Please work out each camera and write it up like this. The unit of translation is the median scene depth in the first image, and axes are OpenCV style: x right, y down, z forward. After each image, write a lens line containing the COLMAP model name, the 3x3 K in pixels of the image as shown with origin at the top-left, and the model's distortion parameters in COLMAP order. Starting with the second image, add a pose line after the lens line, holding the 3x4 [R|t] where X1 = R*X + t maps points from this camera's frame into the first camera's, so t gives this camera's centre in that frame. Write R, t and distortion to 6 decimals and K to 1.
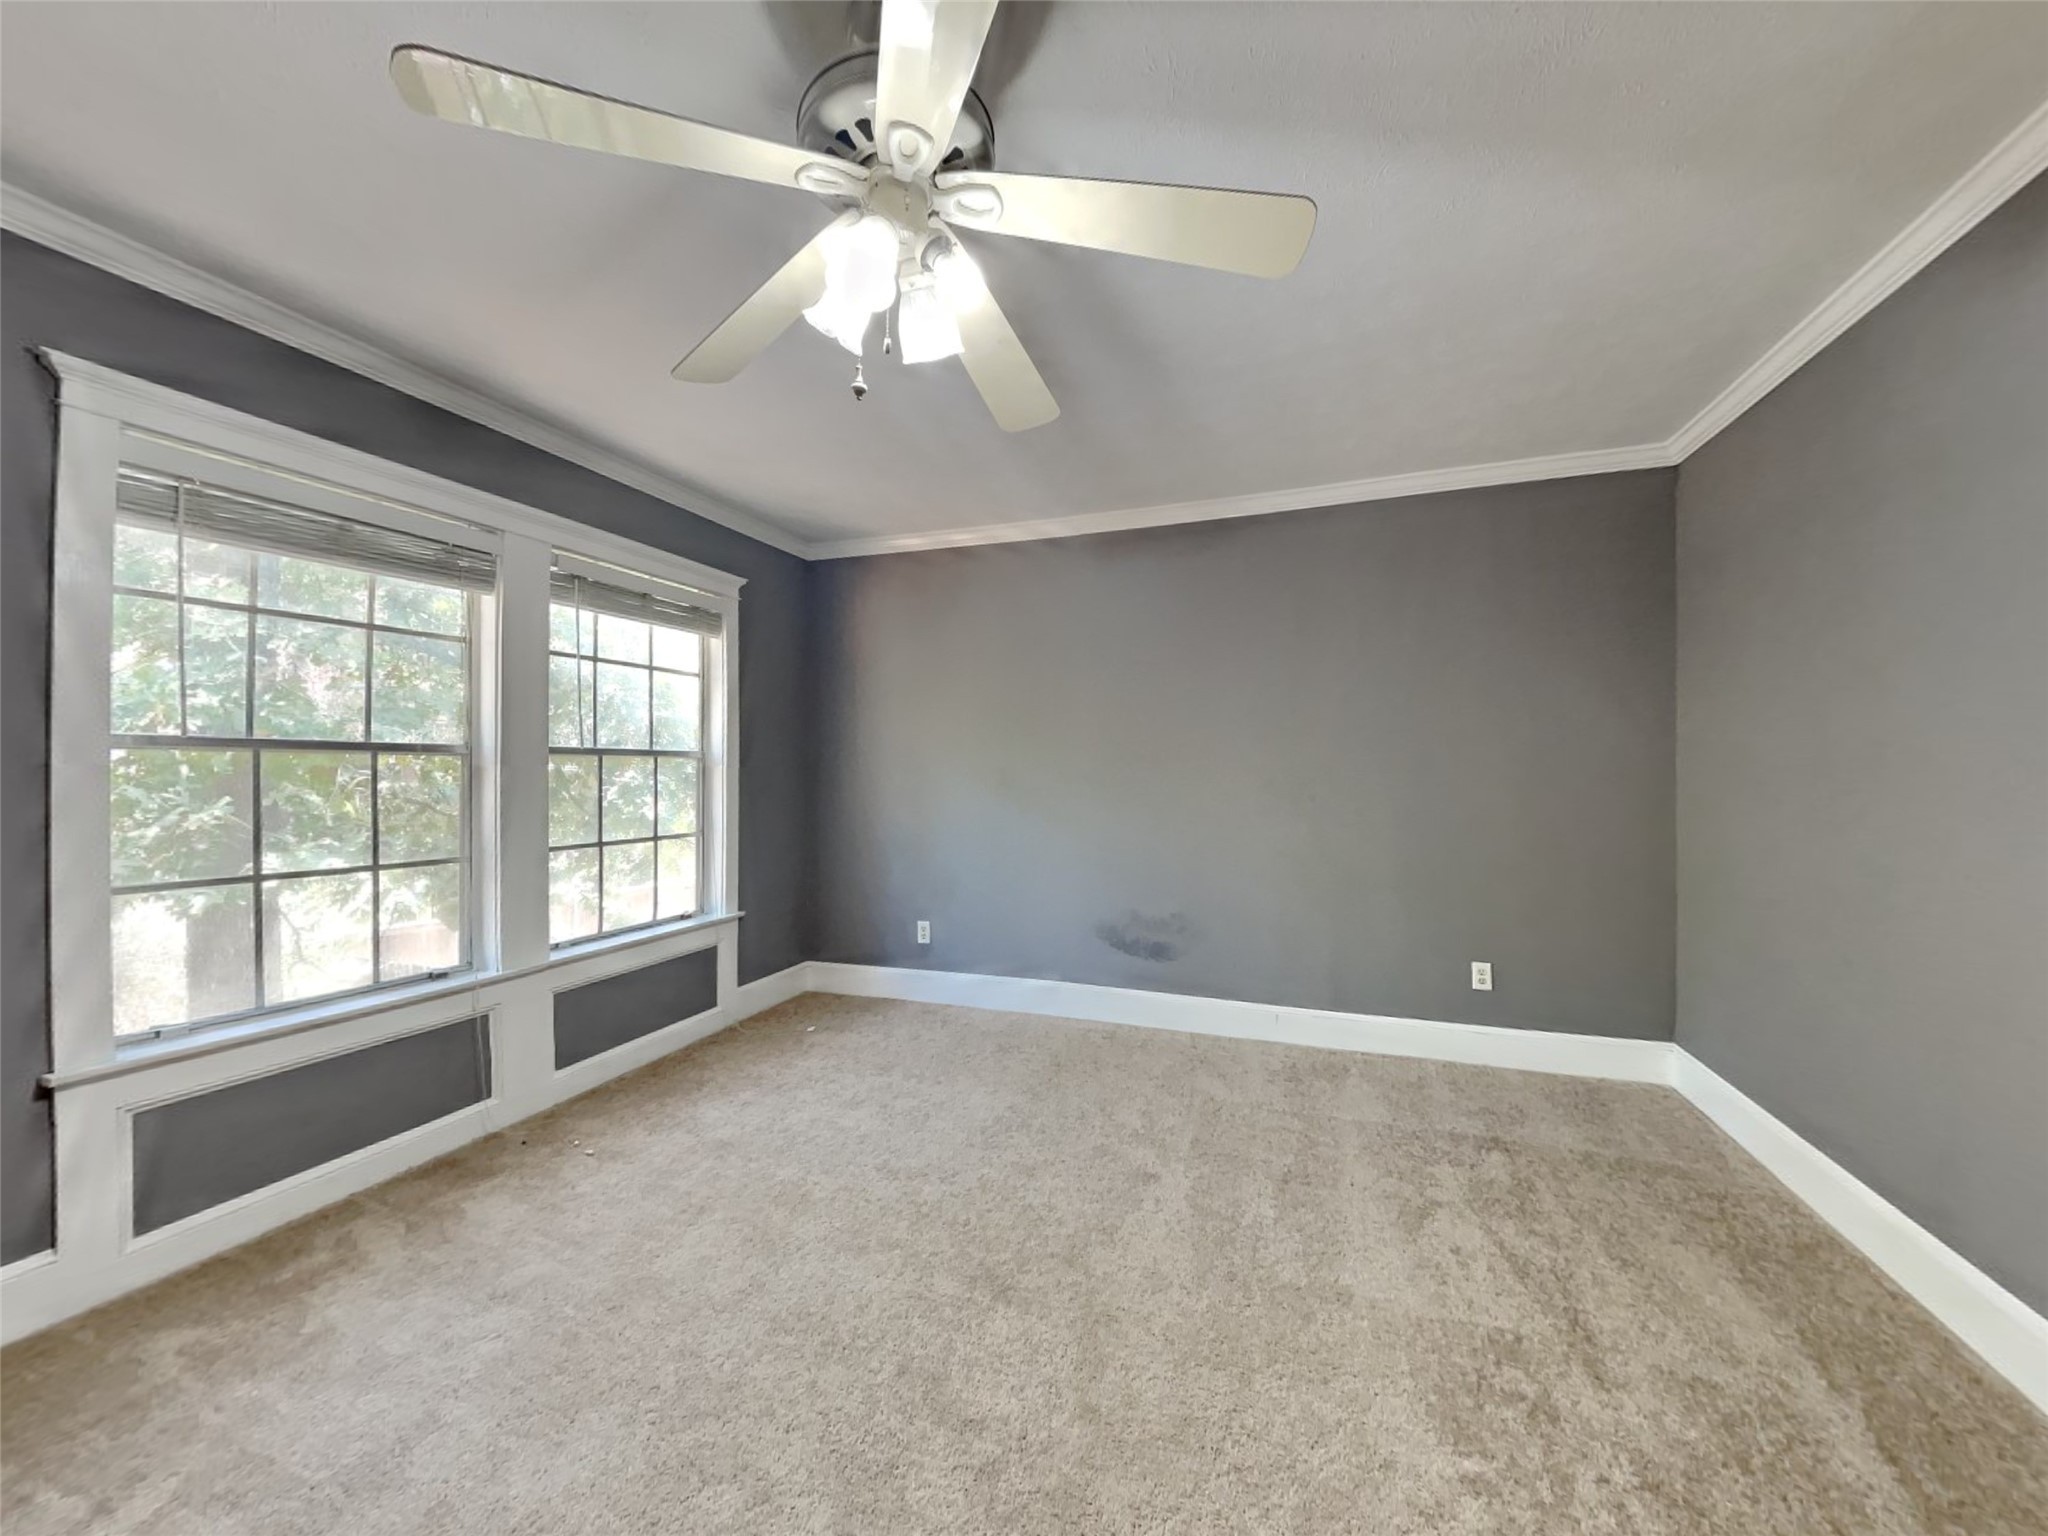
lens RADIAL K [[827.4, 0, 1024.0], [0, 827.4, 768.0], [0, 0, 1]] dist [-0.000457, -0.000104]
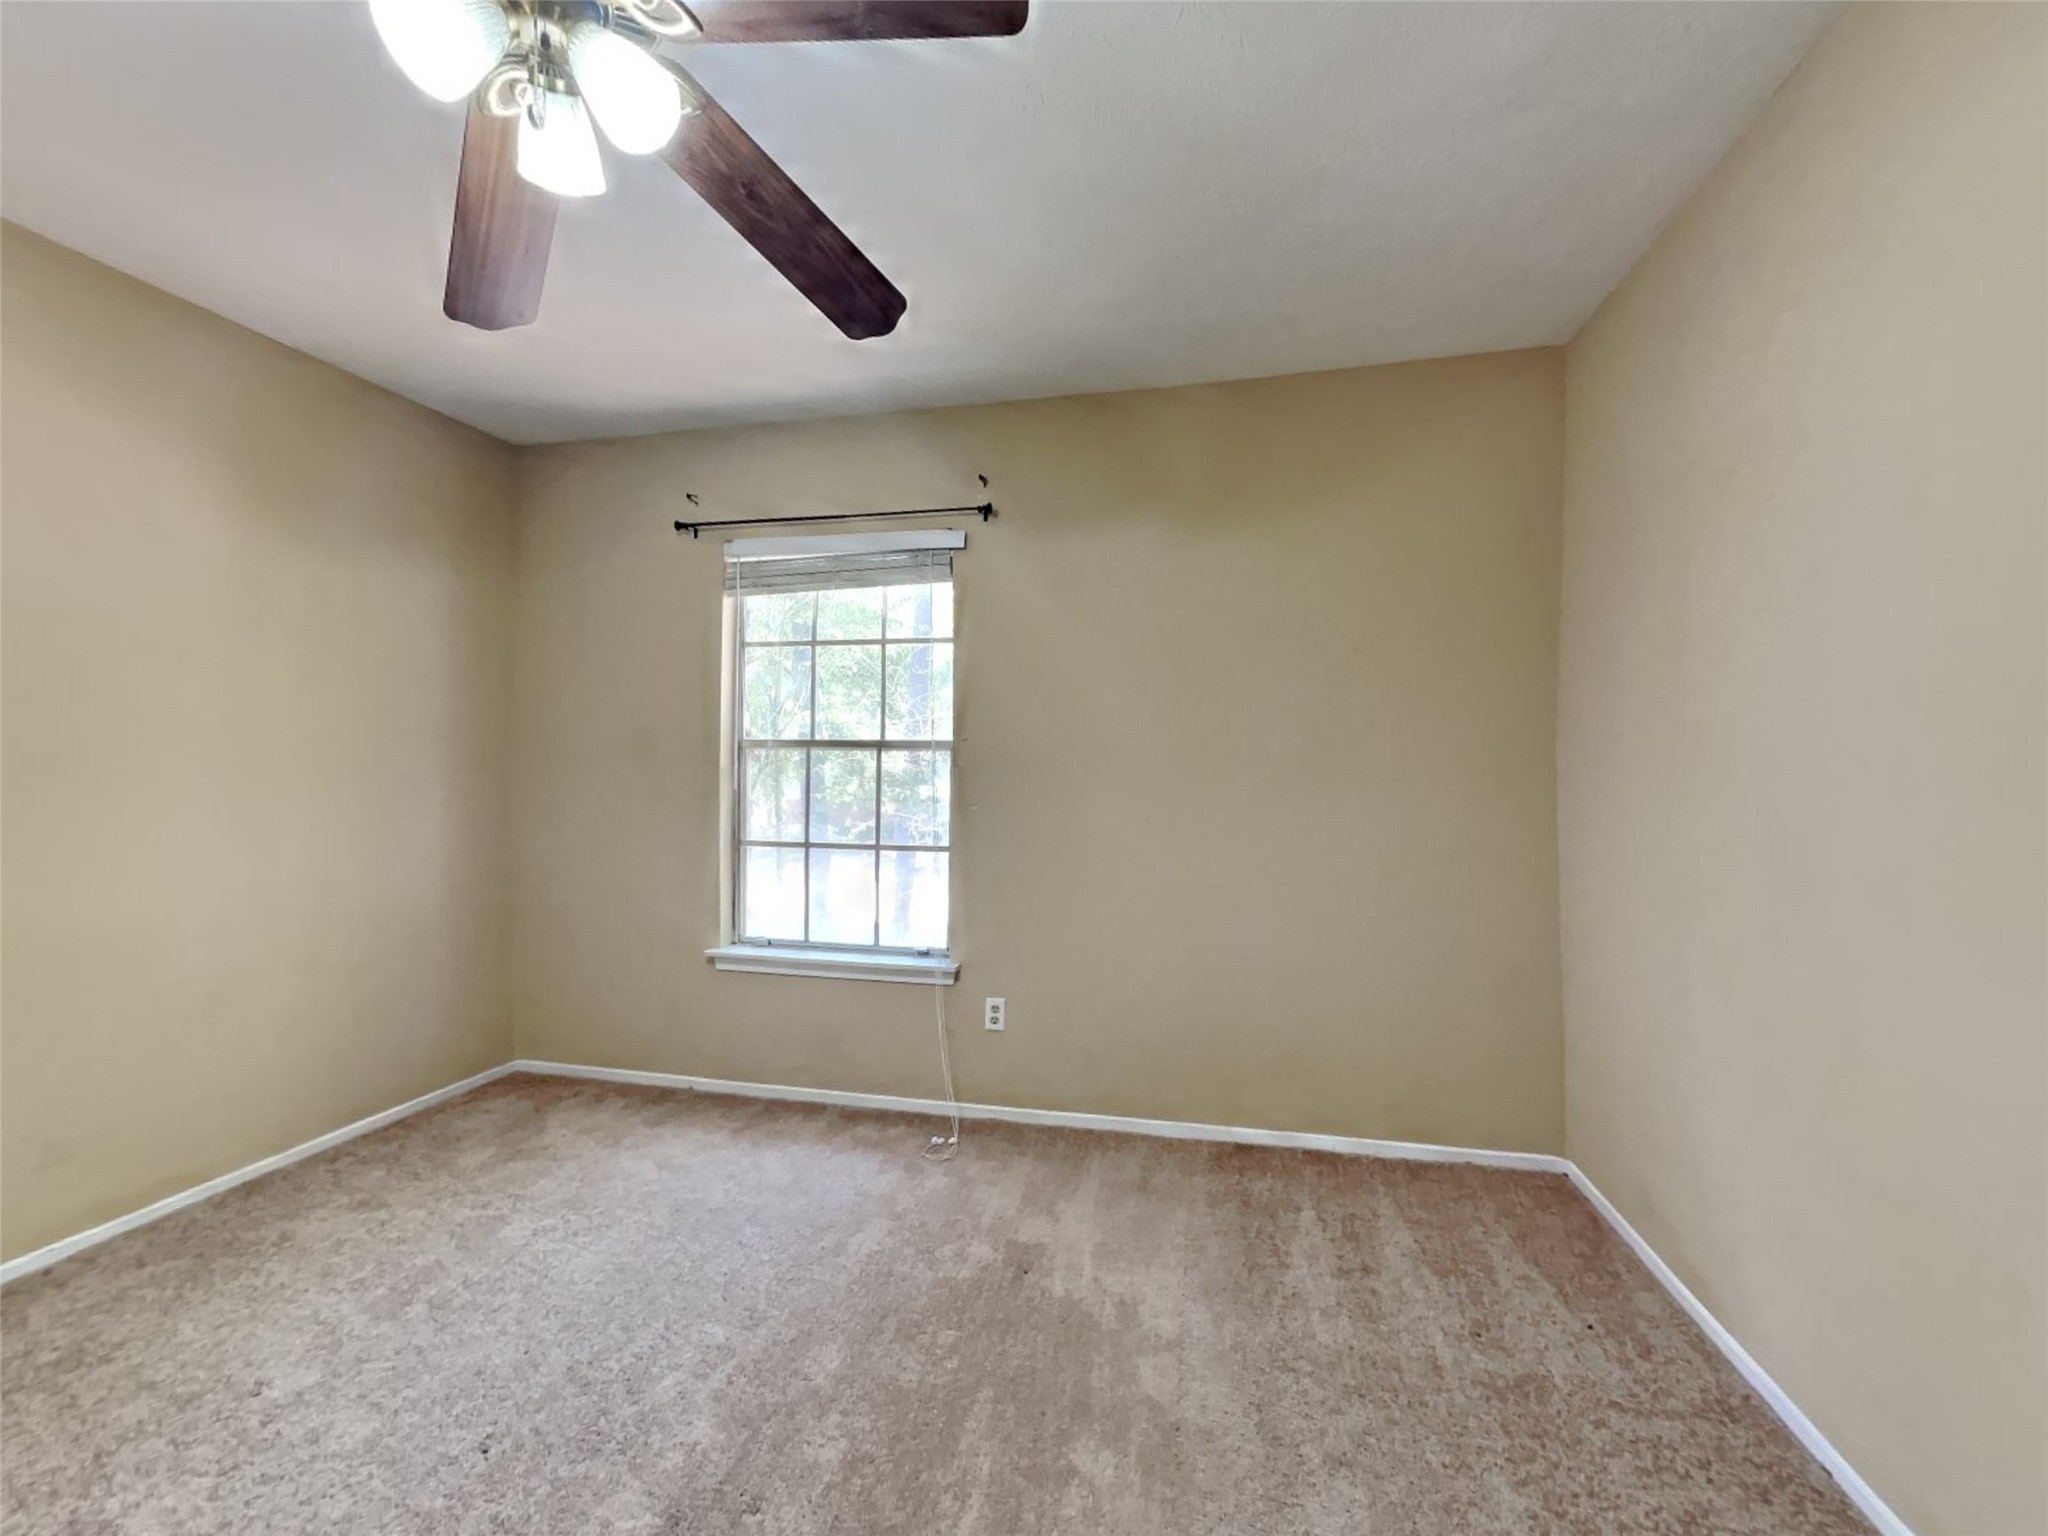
lens RADIAL K [[827.4, 0, 1024.0], [0, 827.4, 768.0], [0, 0, 1]] dist [-0.000457, -0.000104]
pose [[0.120535, 0.009818, -0.992660, 0.429347], [-0.012067, 0.999892, 0.008424, -0.003701], [0.992636, 0.010963, 0.120641, 1.128895]]
